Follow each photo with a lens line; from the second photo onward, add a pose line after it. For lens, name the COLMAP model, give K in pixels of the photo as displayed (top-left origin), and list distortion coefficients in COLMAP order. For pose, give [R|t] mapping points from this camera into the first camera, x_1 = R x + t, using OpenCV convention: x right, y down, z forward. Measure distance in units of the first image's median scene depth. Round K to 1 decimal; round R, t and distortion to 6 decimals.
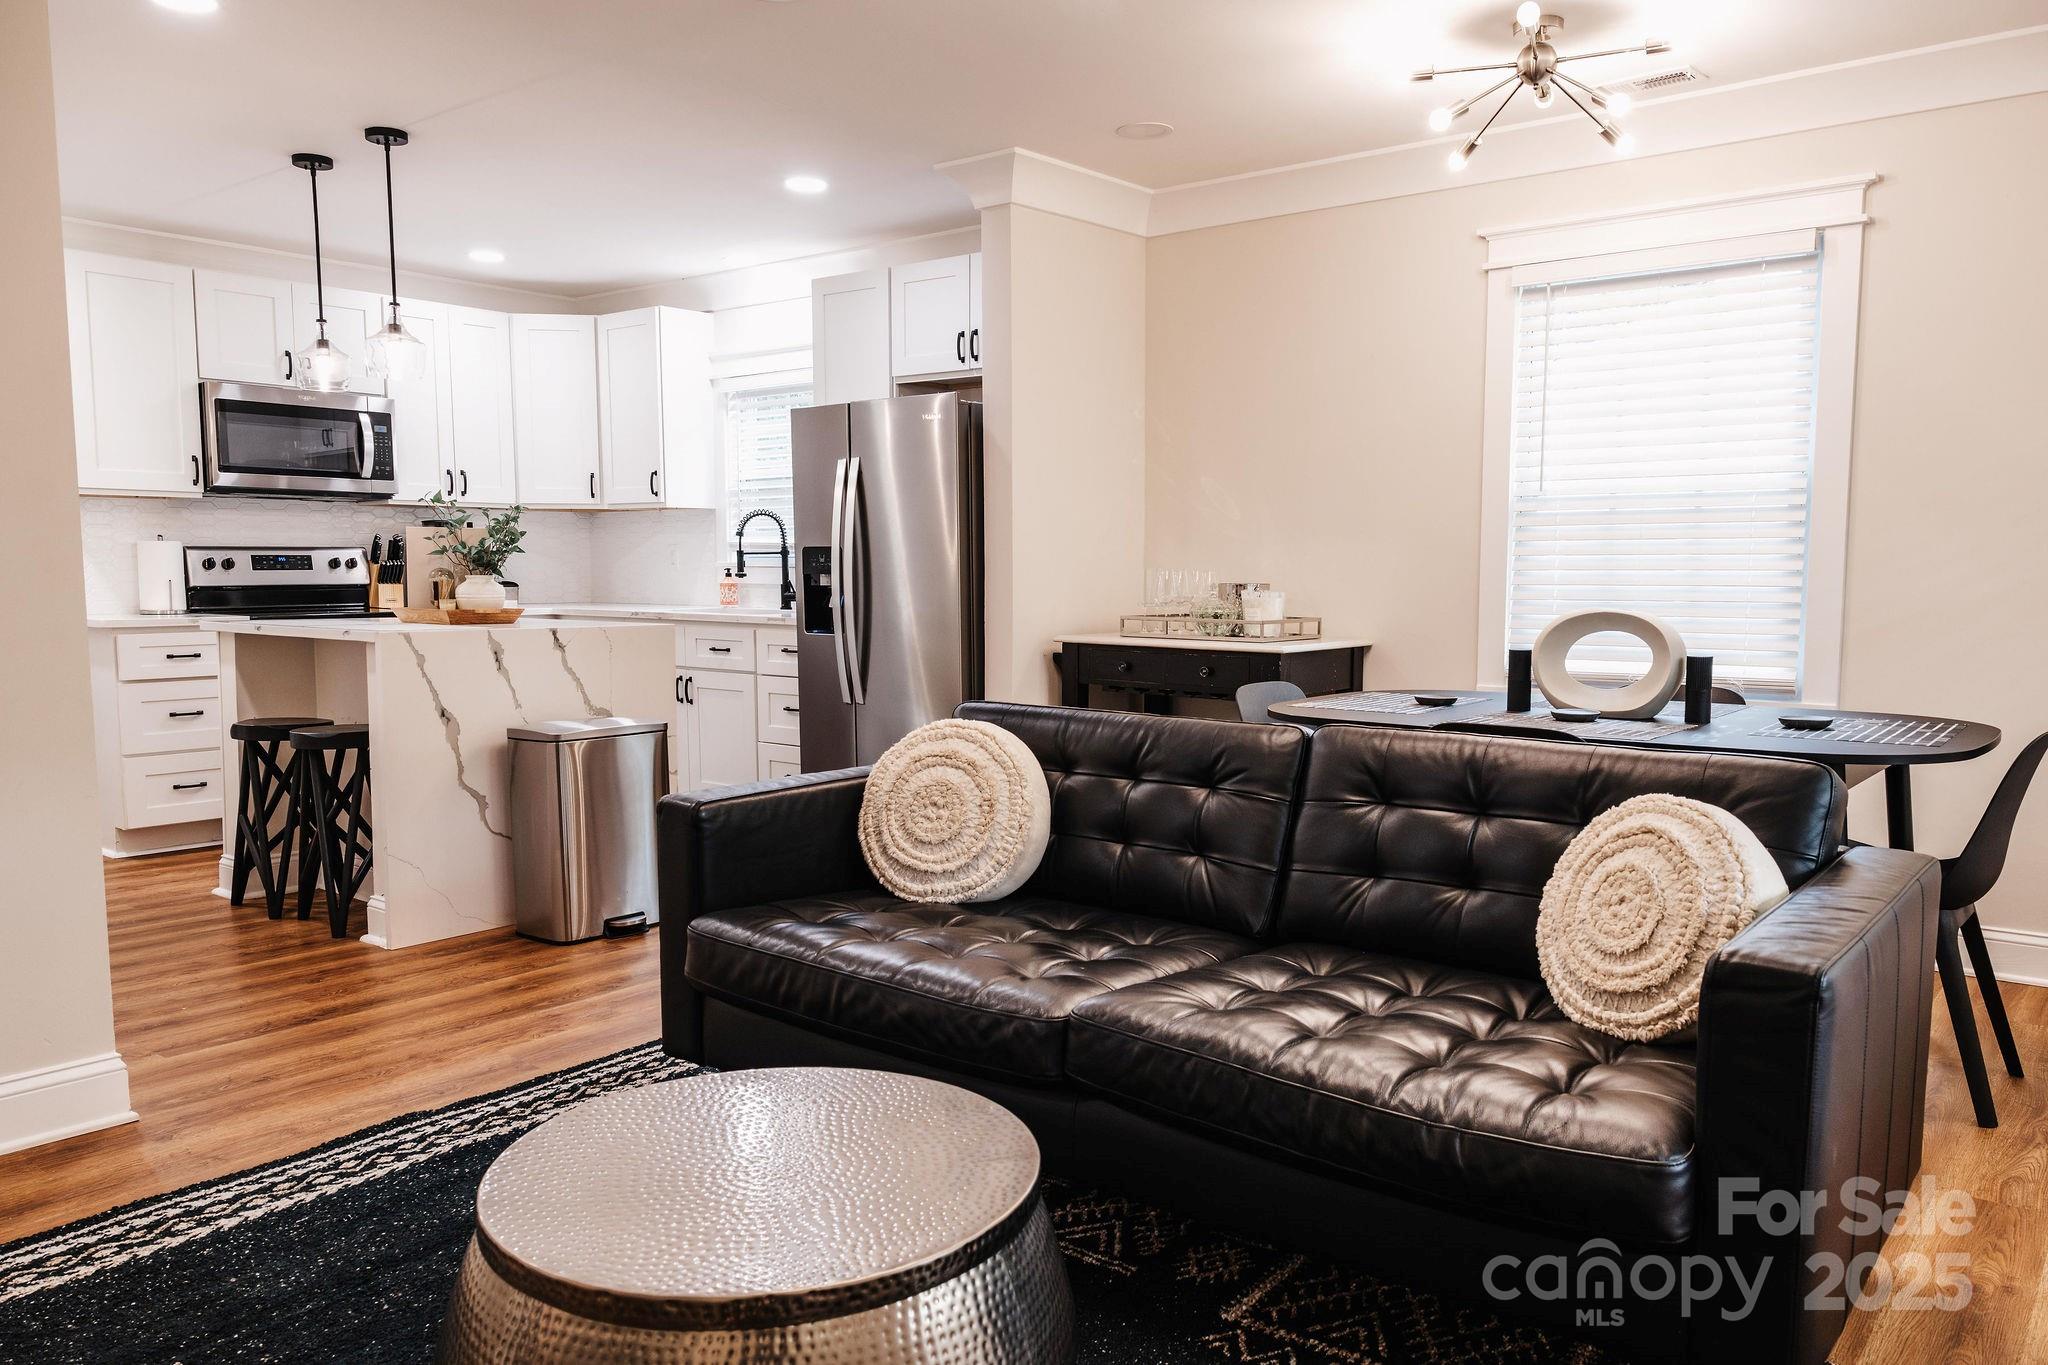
lens RADIAL K [[1392.5, 0, 1055.7], [0, 1392.5, 701.5], [0, 0, 1]] dist [-0.011321, 0.003959]
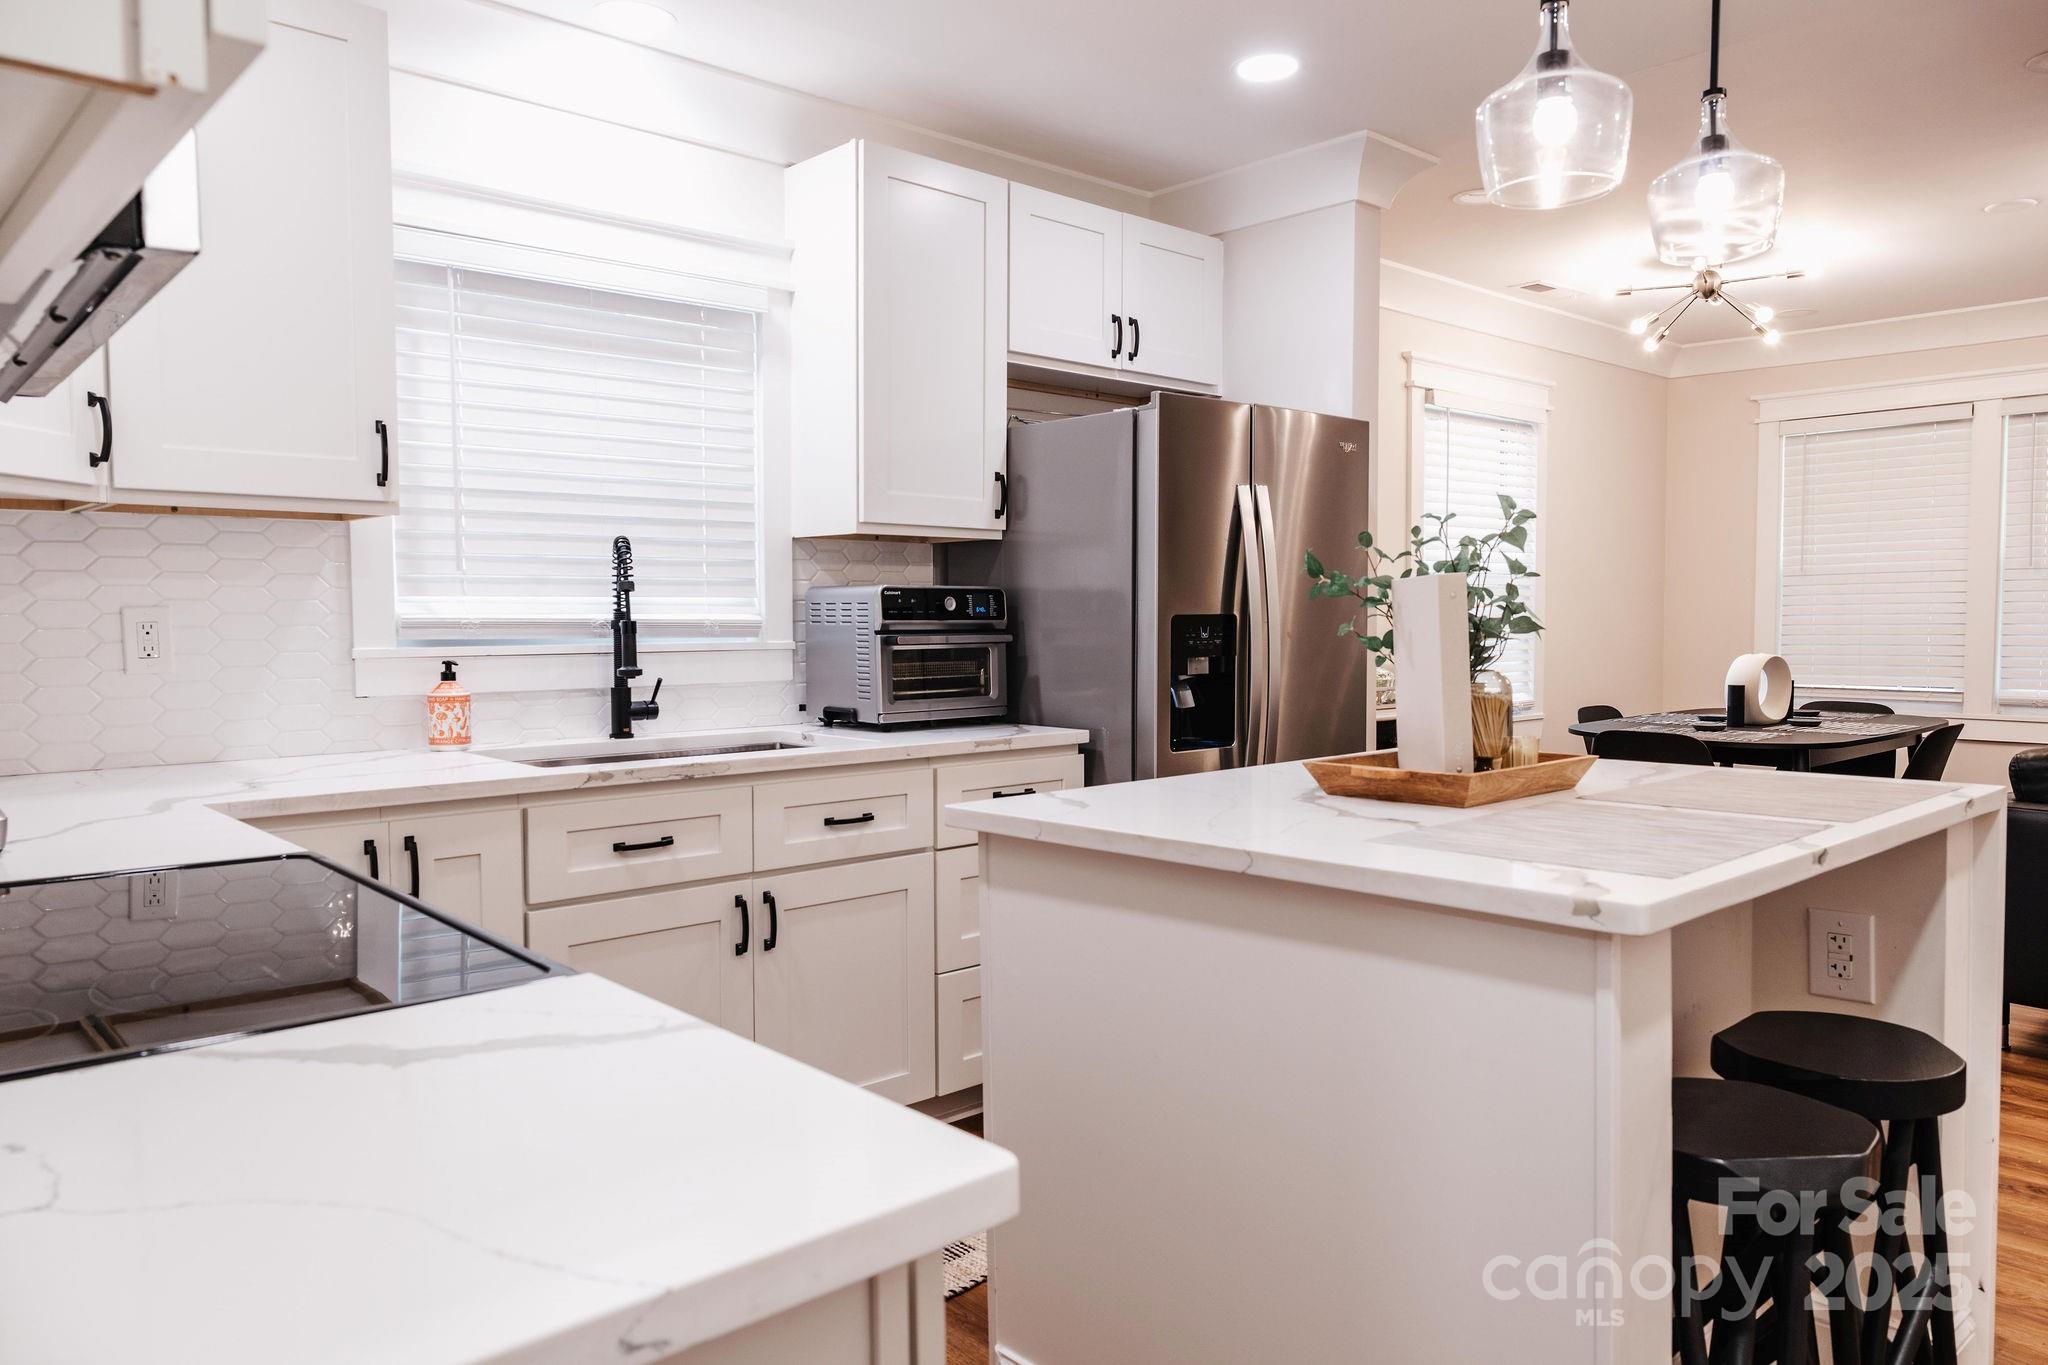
lens RADIAL K [[1392.5, 0, 1028.5], [0, 1392.5, 673.5], [0, 0, 1]] dist [-0.011321, 0.003959]
pose [[0.182365, -0.047289, 0.982093, -0.709965], [0.106188, 0.993948, 0.028142, -0.097718], [-0.977480, 0.099155, 0.186283, 0.840107]]
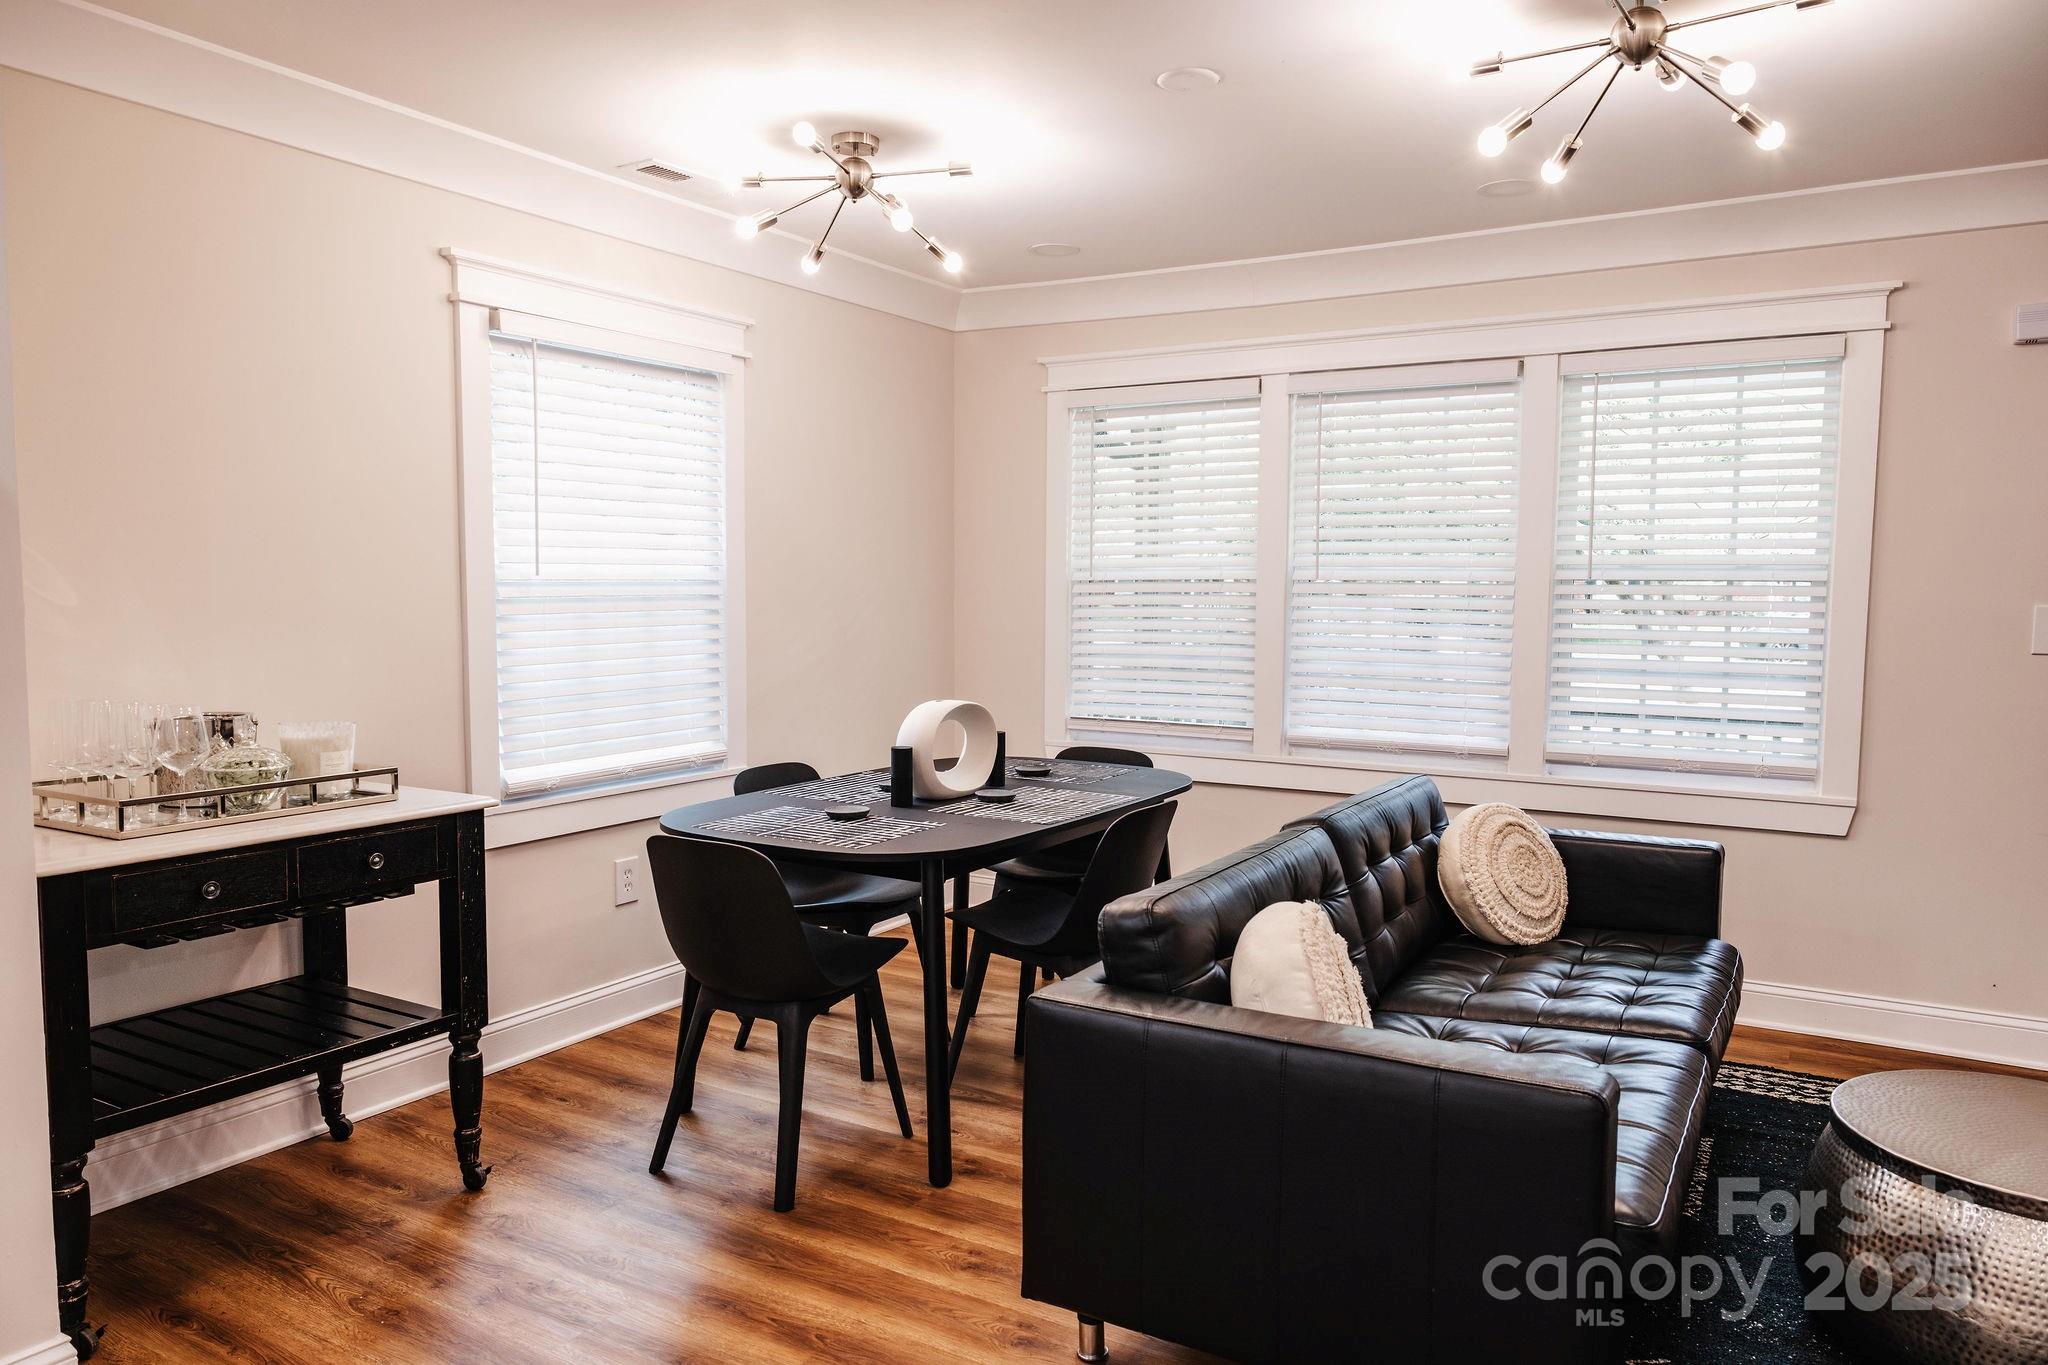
lens RADIAL K [[1392.5, 0, 1088.3], [0, 1392.5, 682.3], [0, 0, 1]] dist [-0.011321, 0.003959]
pose [[-0.144607, -0.071234, 0.986922, -0.408357], [0.097369, 0.991540, 0.085834, -0.092919], [-0.984687, 0.108508, -0.136447, 0.575386]]
